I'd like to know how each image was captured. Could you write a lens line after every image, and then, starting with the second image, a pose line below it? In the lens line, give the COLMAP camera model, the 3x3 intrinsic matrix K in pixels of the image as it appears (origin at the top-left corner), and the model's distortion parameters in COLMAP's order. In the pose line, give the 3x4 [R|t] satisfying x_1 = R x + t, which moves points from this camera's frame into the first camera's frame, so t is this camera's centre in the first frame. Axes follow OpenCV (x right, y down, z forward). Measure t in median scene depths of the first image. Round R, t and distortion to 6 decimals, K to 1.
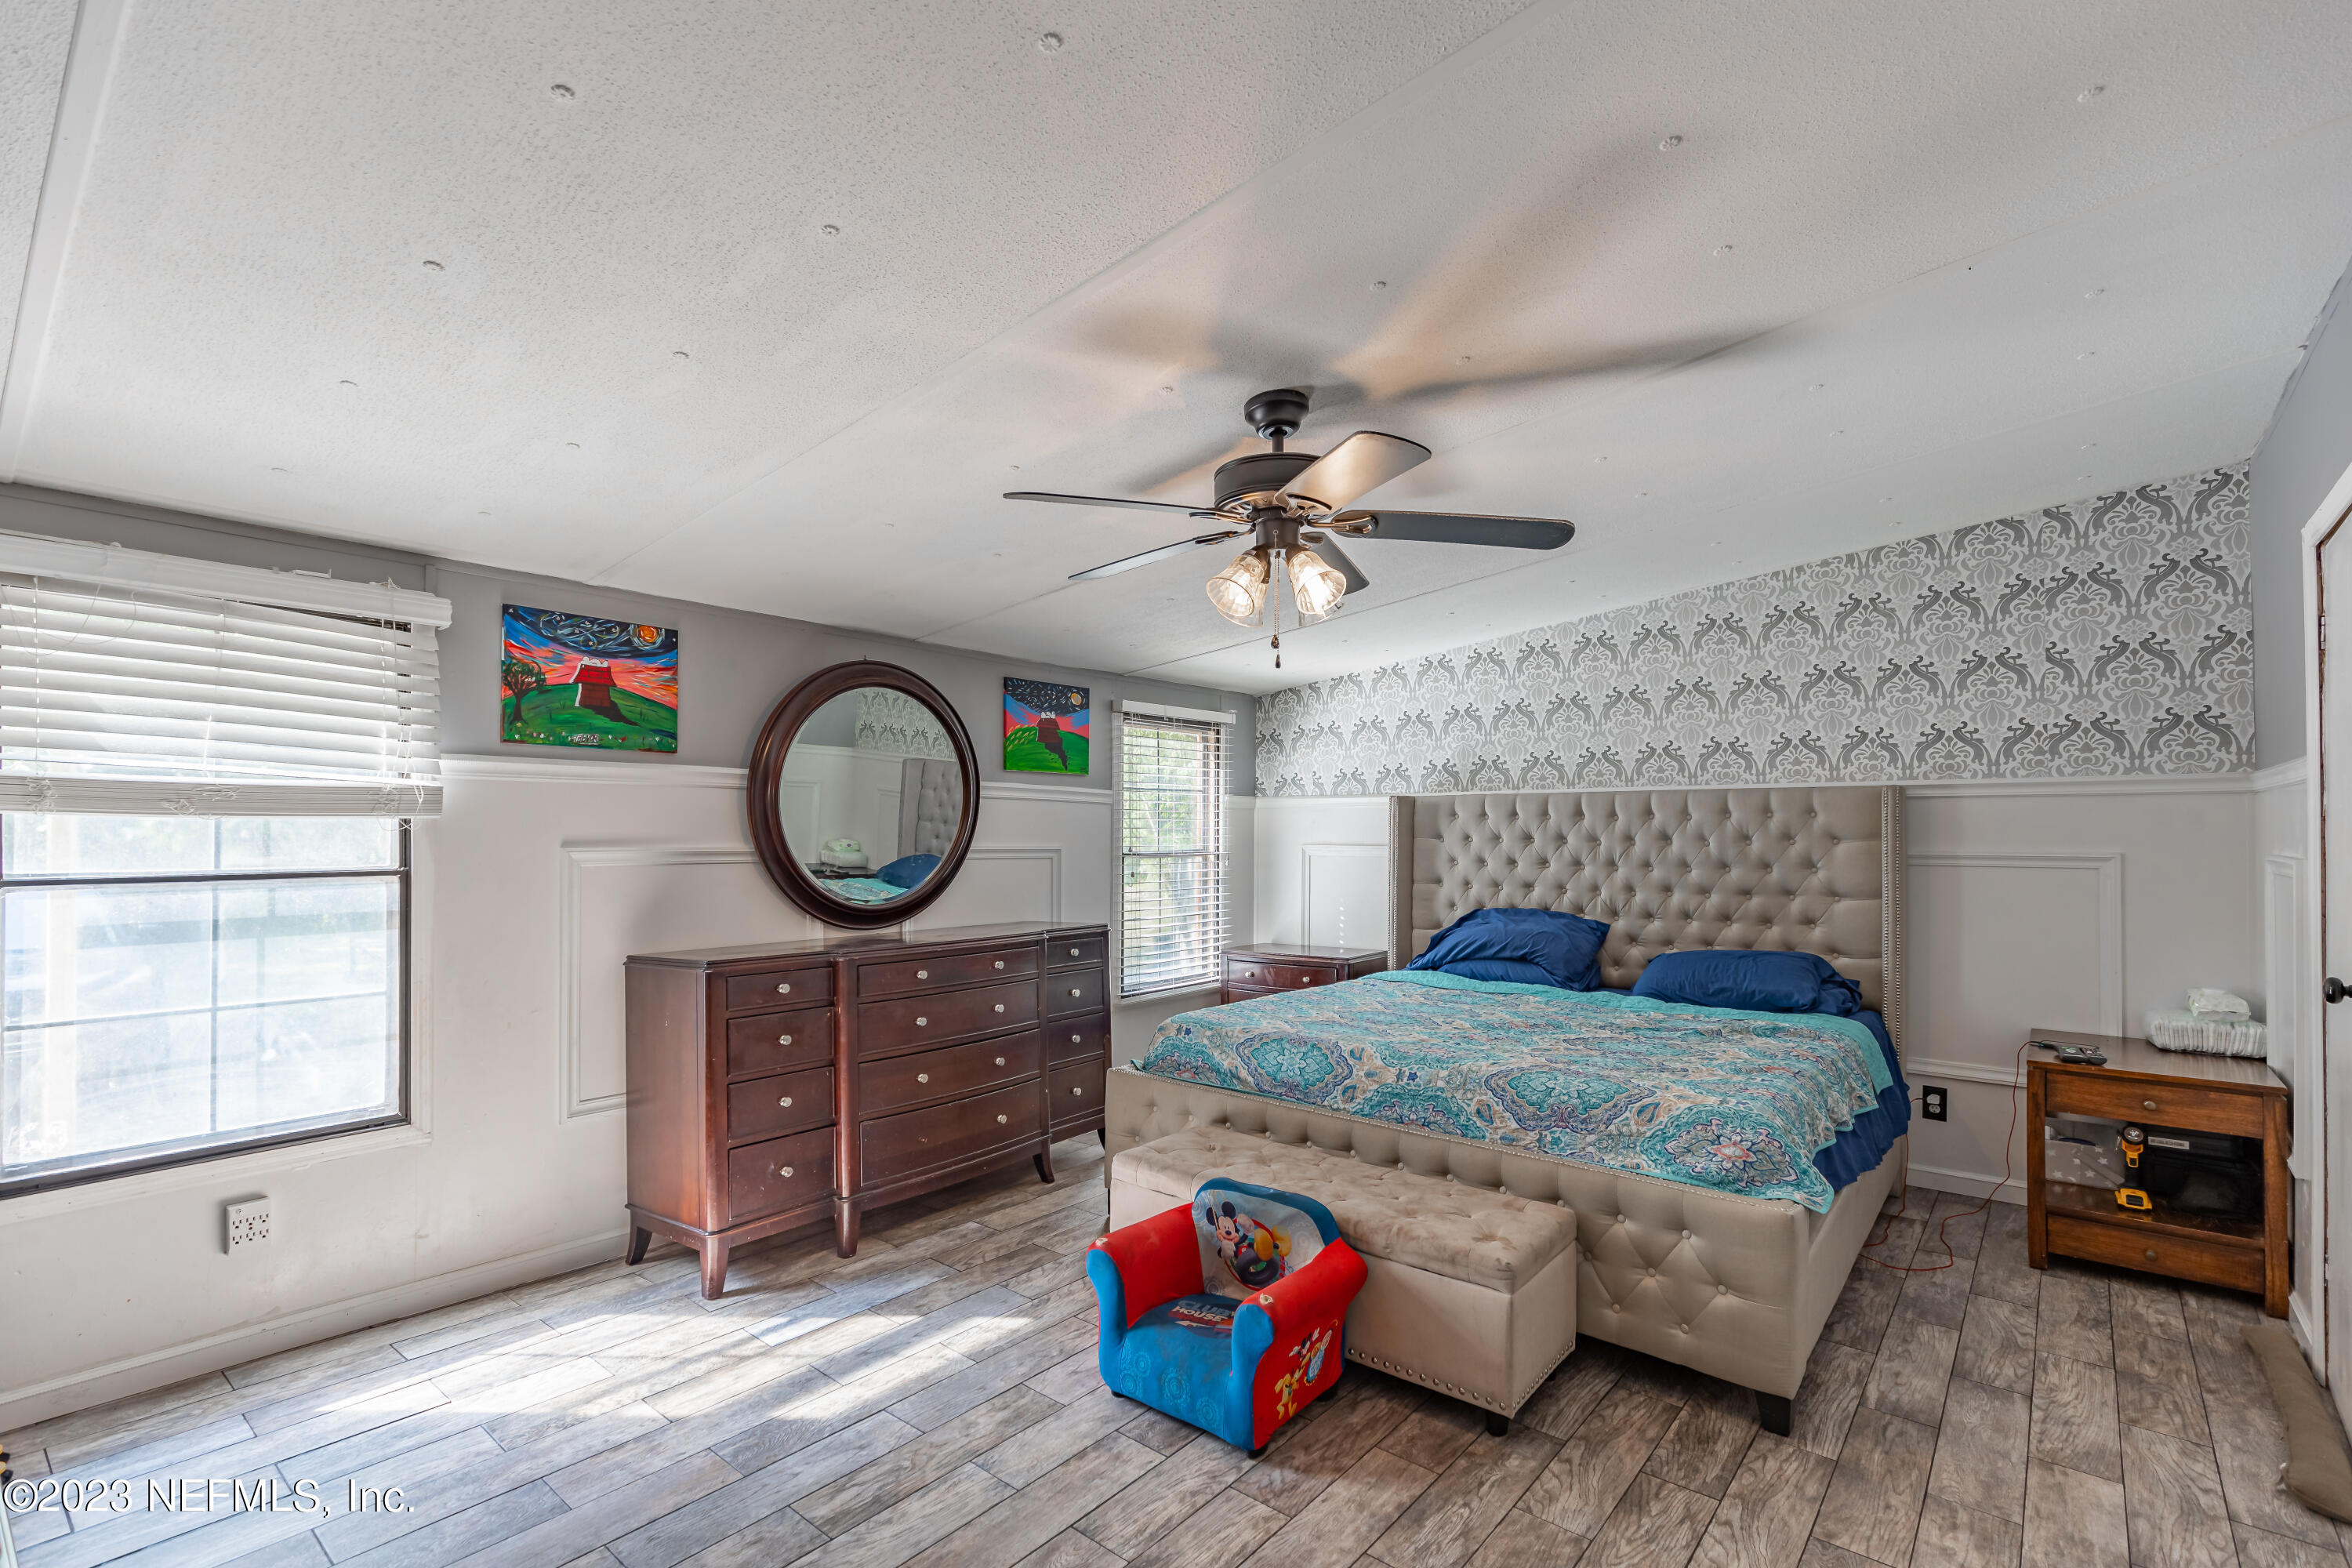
lens RADIAL K [[1079.4, 0, 1164.3], [0, 1079.4, 828.6], [0, 0, 1]] dist [0.010936, -0.003642]
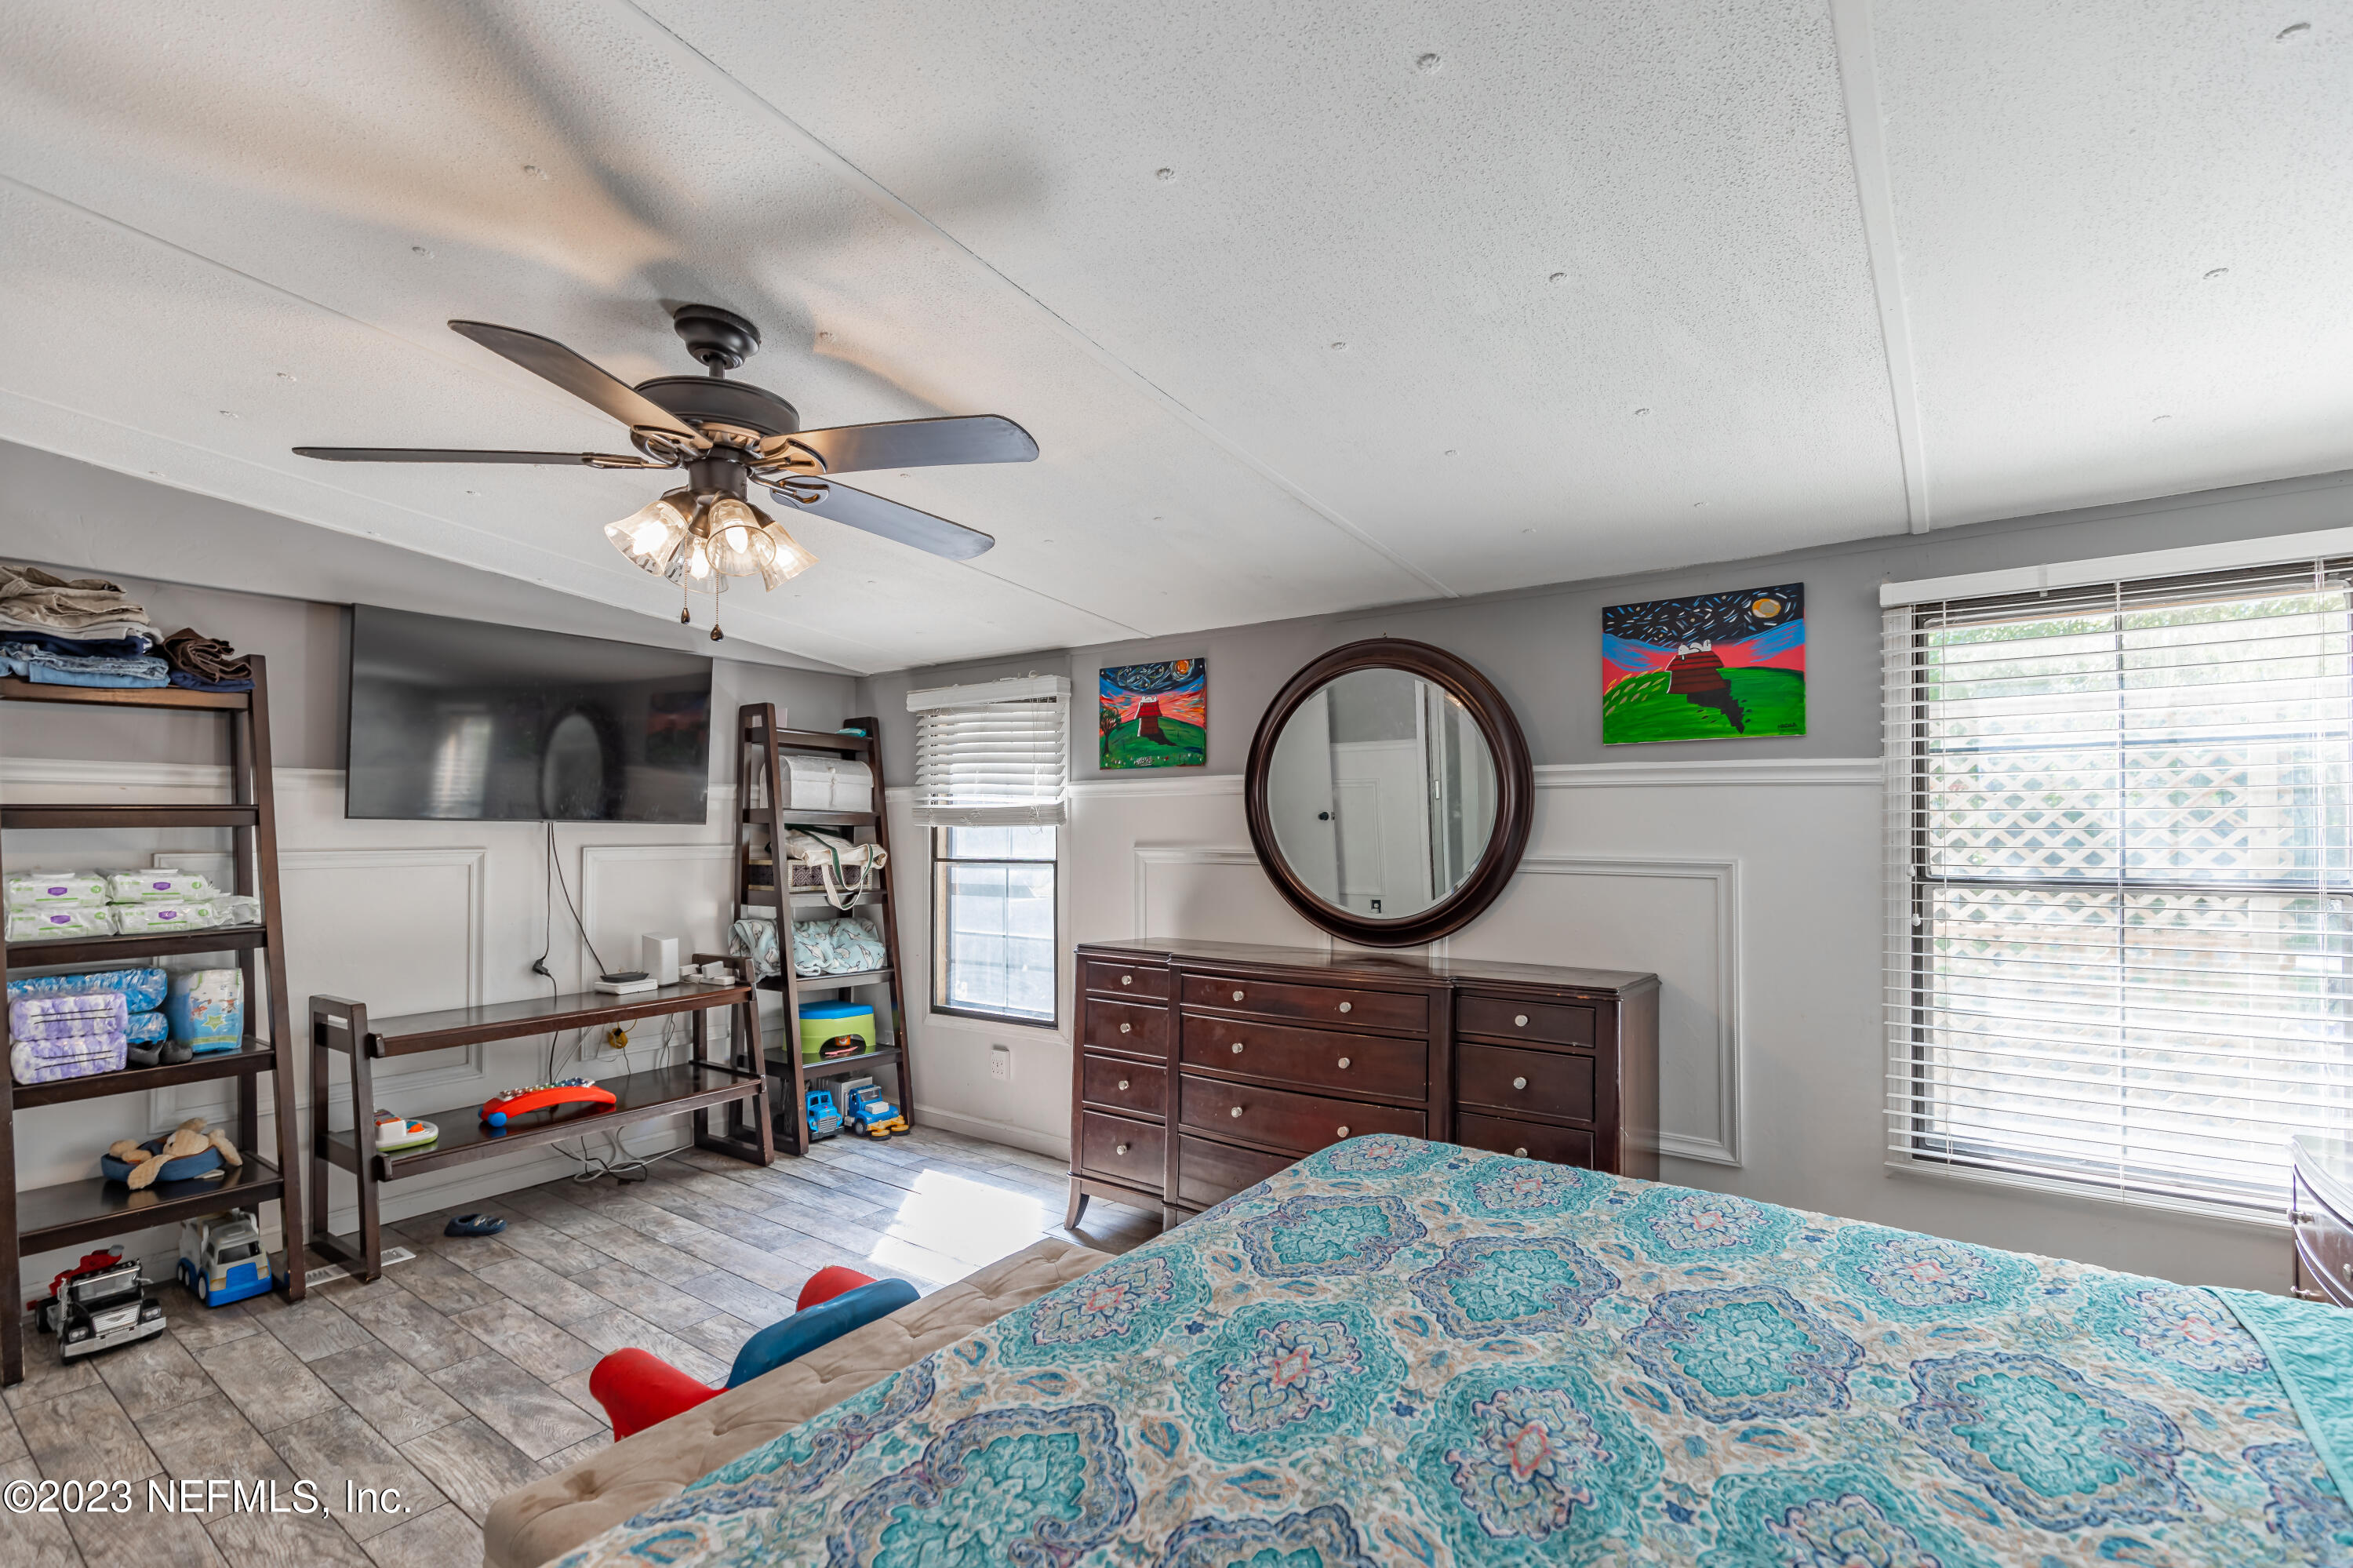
lens RADIAL K [[1079.9, 0, 1173.3], [0, 1079.9, 803.1], [0, 0, 1]] dist [0.010936, -0.003642]
pose [[0.056013, -0.022150, -0.998184, 0.706314], [0.007963, 0.999732, -0.021737, -0.006220], [0.998398, -0.006731, 0.056174, 0.940149]]
